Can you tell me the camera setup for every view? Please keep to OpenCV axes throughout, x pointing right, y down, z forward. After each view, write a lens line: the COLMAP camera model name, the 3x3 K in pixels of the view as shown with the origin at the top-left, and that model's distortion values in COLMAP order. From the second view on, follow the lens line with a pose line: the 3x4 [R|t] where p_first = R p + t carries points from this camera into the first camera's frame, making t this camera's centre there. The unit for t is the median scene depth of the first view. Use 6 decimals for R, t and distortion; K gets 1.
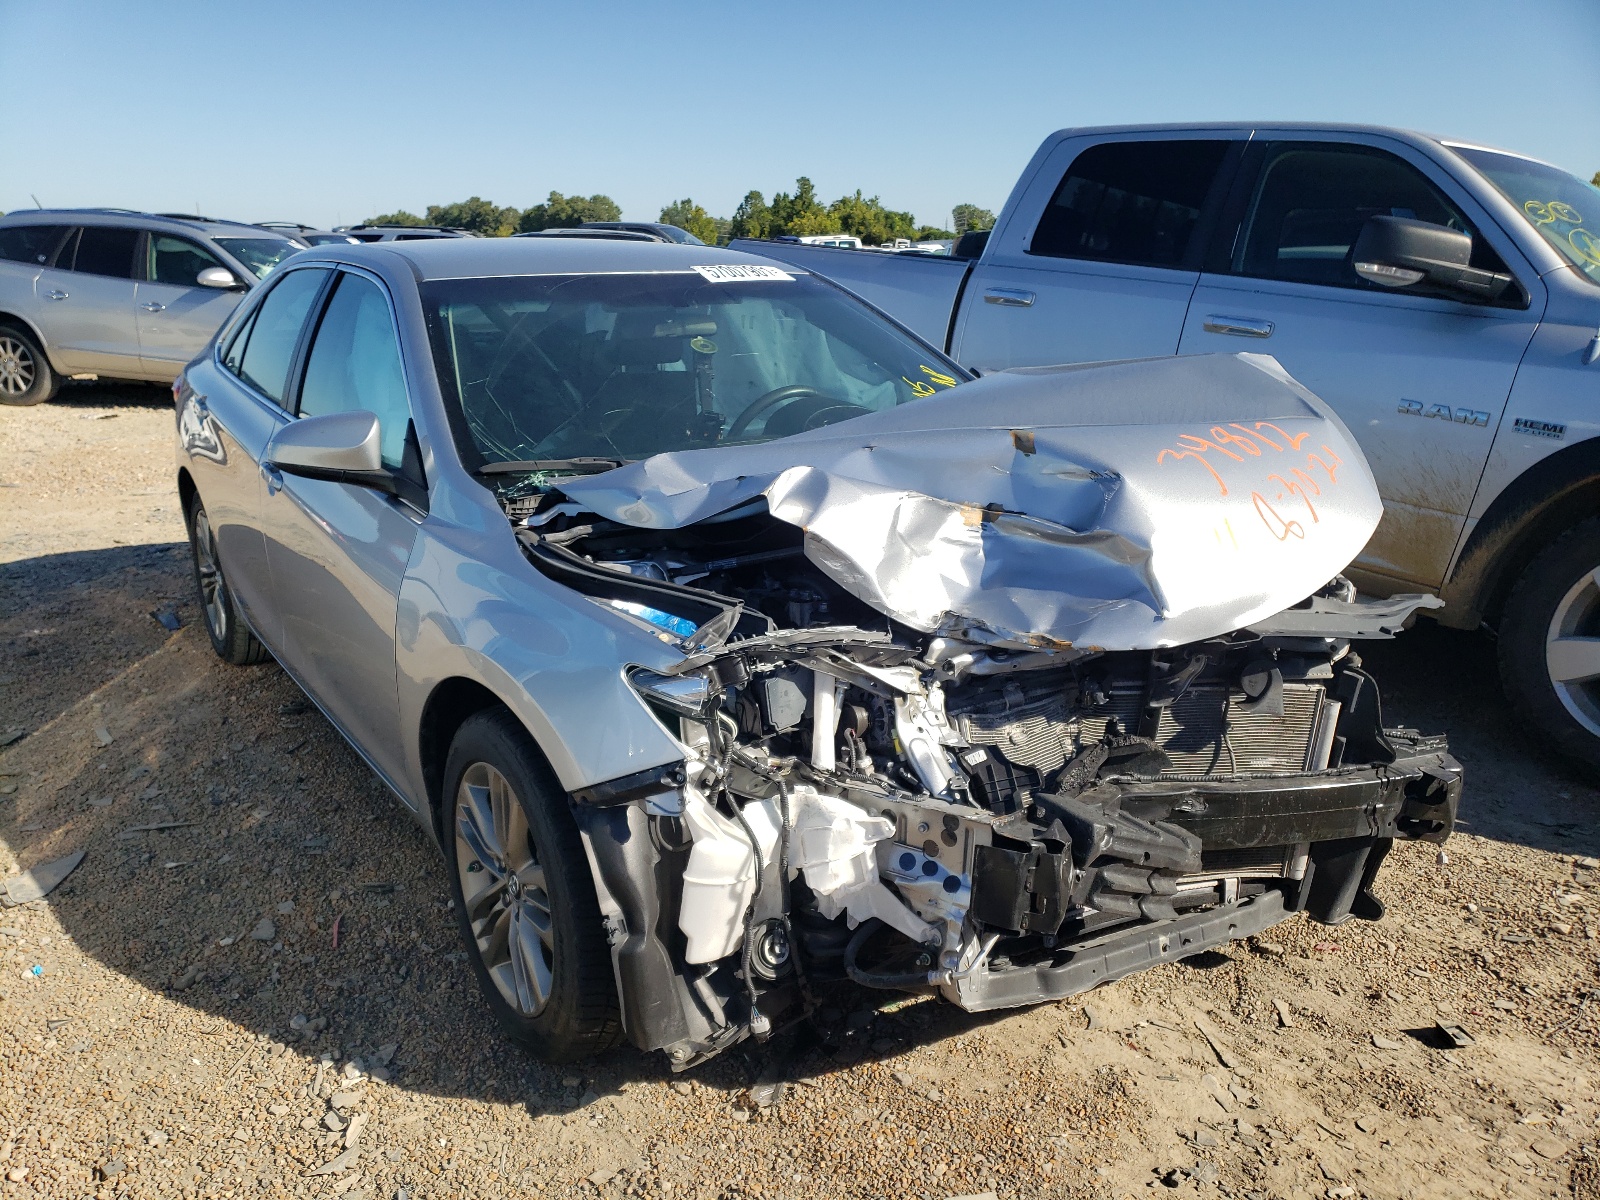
lens RADIAL K [[1220.0, 0, 796.4], [0, 1220.0, 638.3], [0, 0, 1]] dist [0.075683, -0.075793]
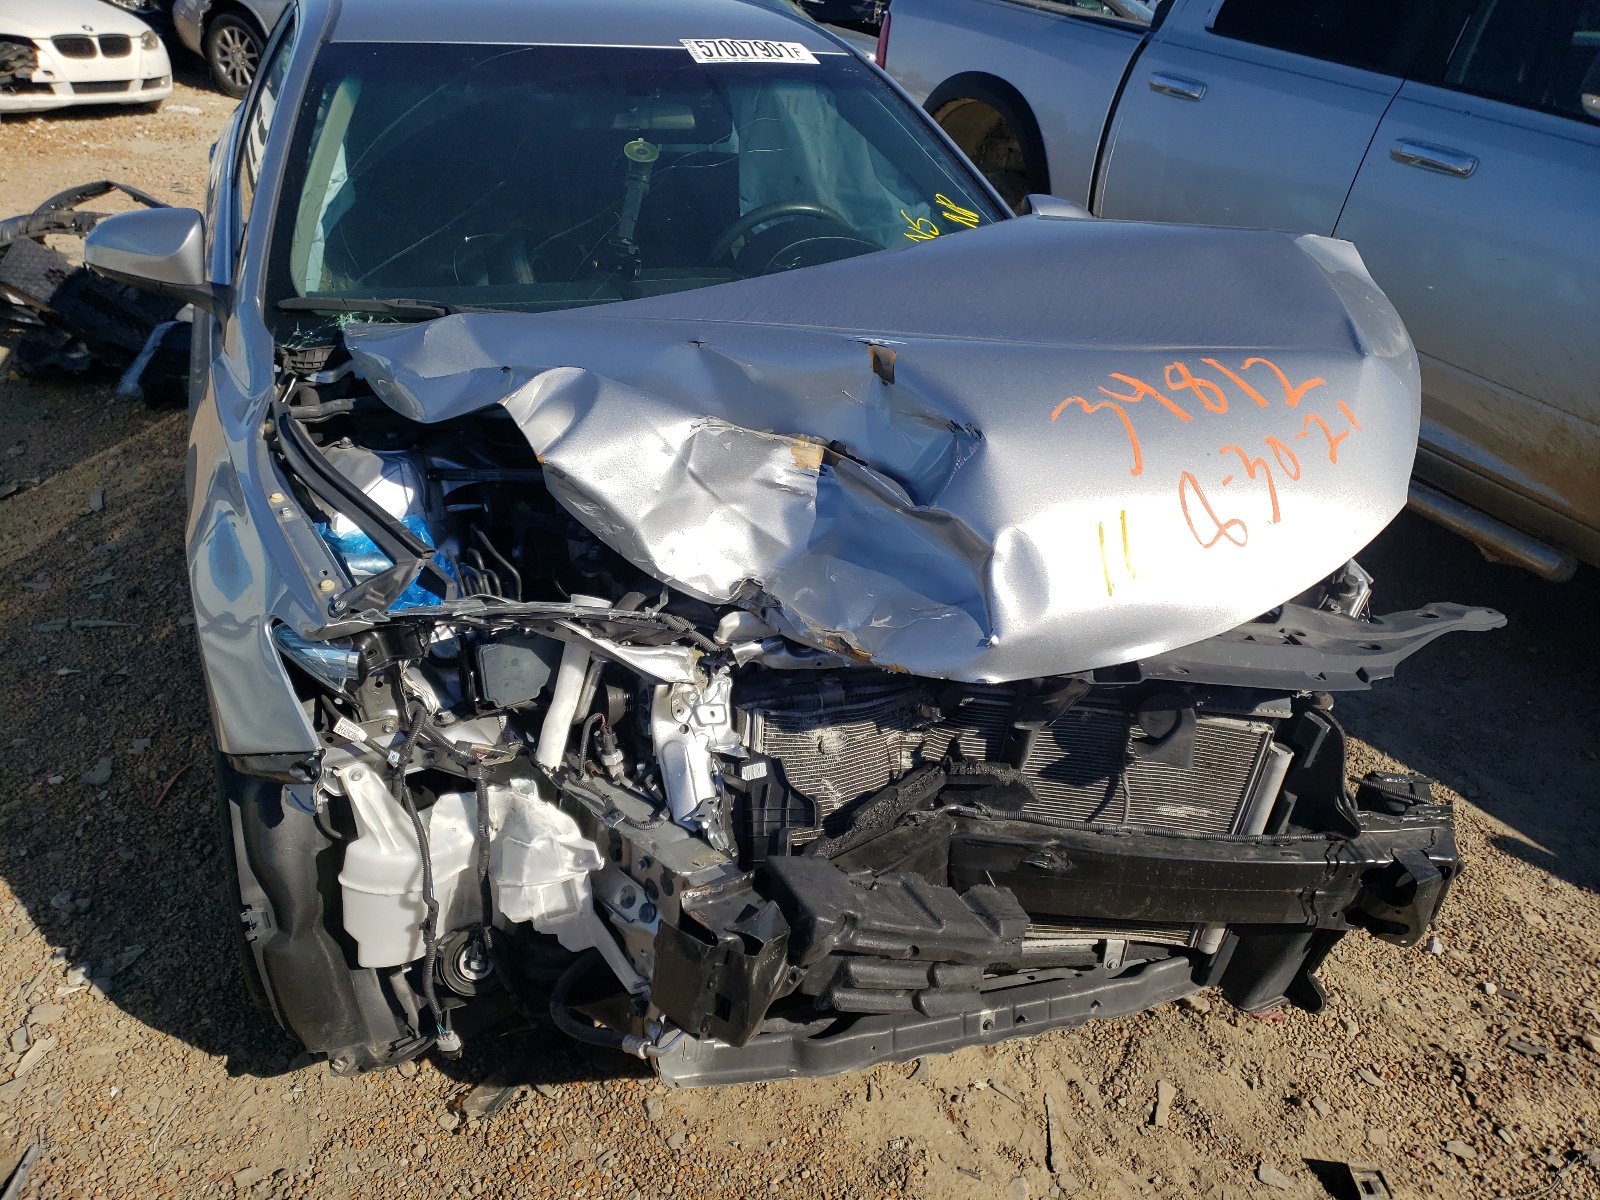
lens RADIAL K [[1236.9, 0, 800.0], [0, 1236.9, 600.0], [0, 0, 1]] dist [0.091532, -0.110126]
pose [[0.976604, 0.141806, -0.161664, 0.272779], [-0.113385, 0.978336, 0.173210, -0.142515], [0.182724, -0.150827, 0.971526, 0.236312]]
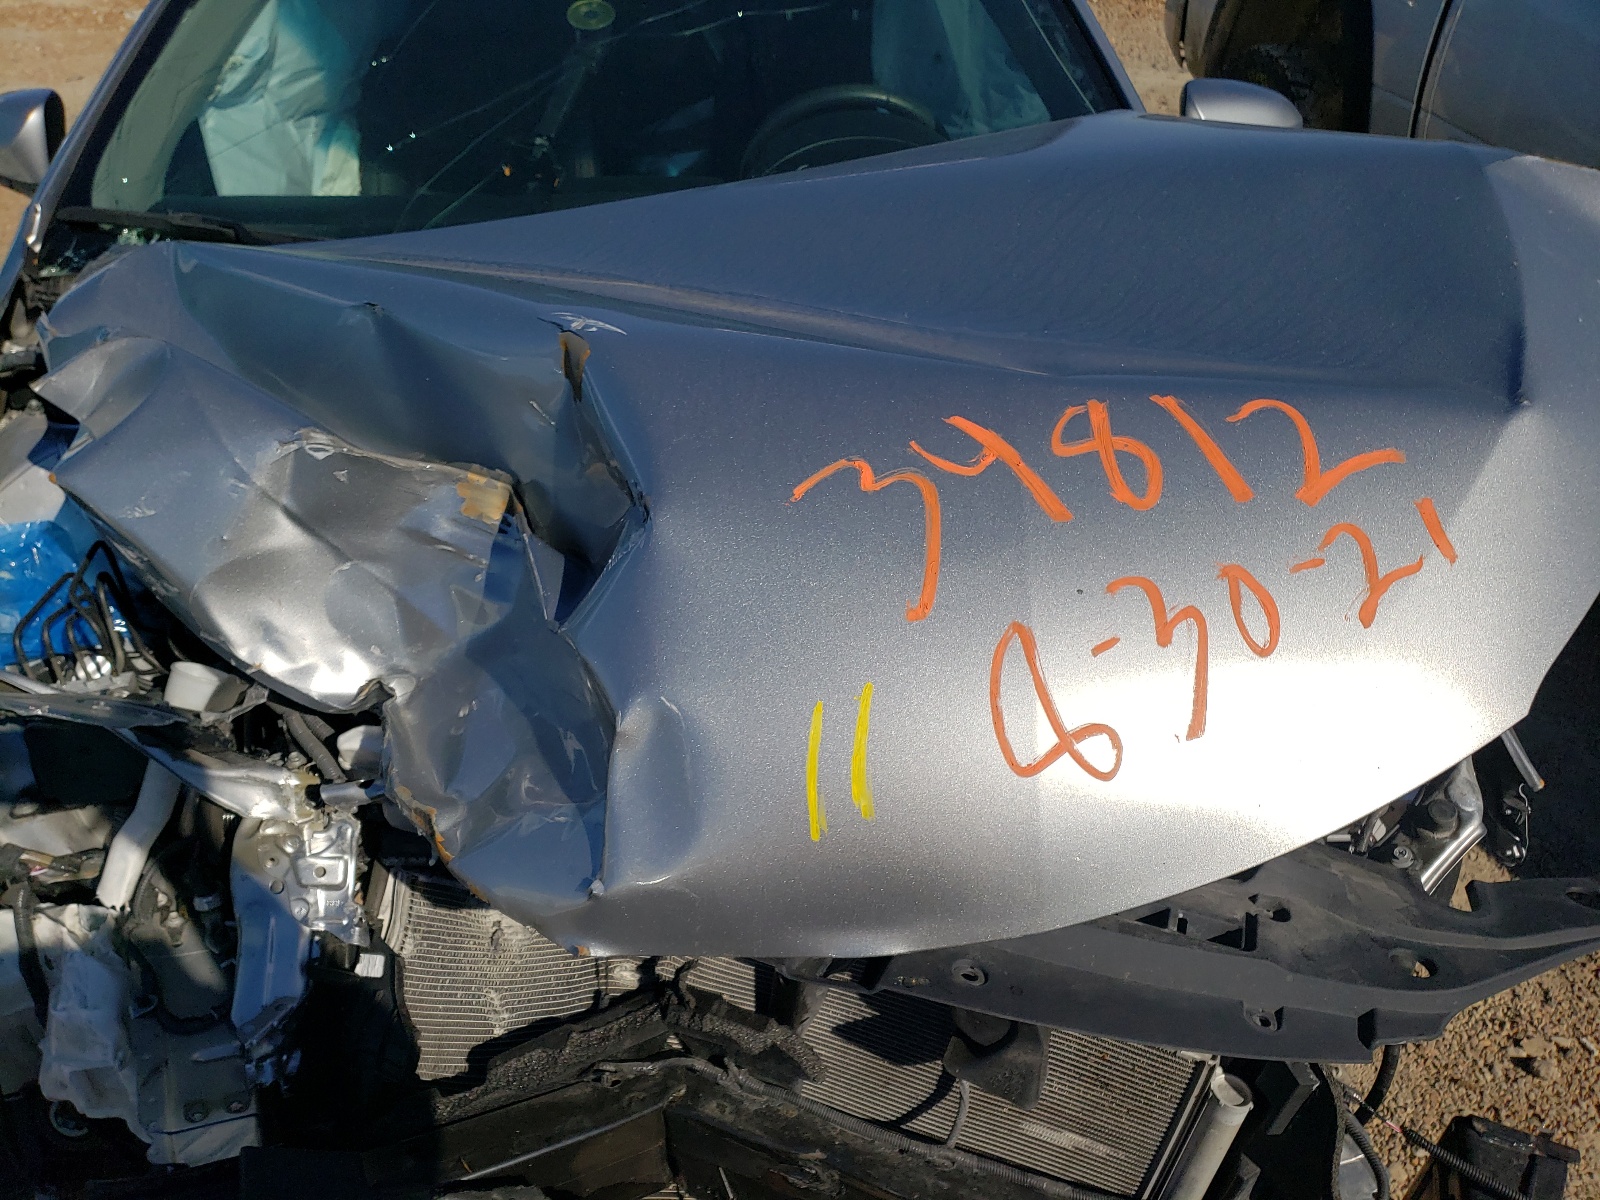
lens RADIAL K [[1220.0, 0, 796.4], [0, 1220.0, 638.3], [0, 0, 1]] dist [0.075683, -0.075793]
pose [[0.870410, 0.285182, -0.401320, 0.452730], [-0.163154, 0.936171, 0.311392, -0.215226], [0.464507, -0.205562, 0.861381, 0.626091]]
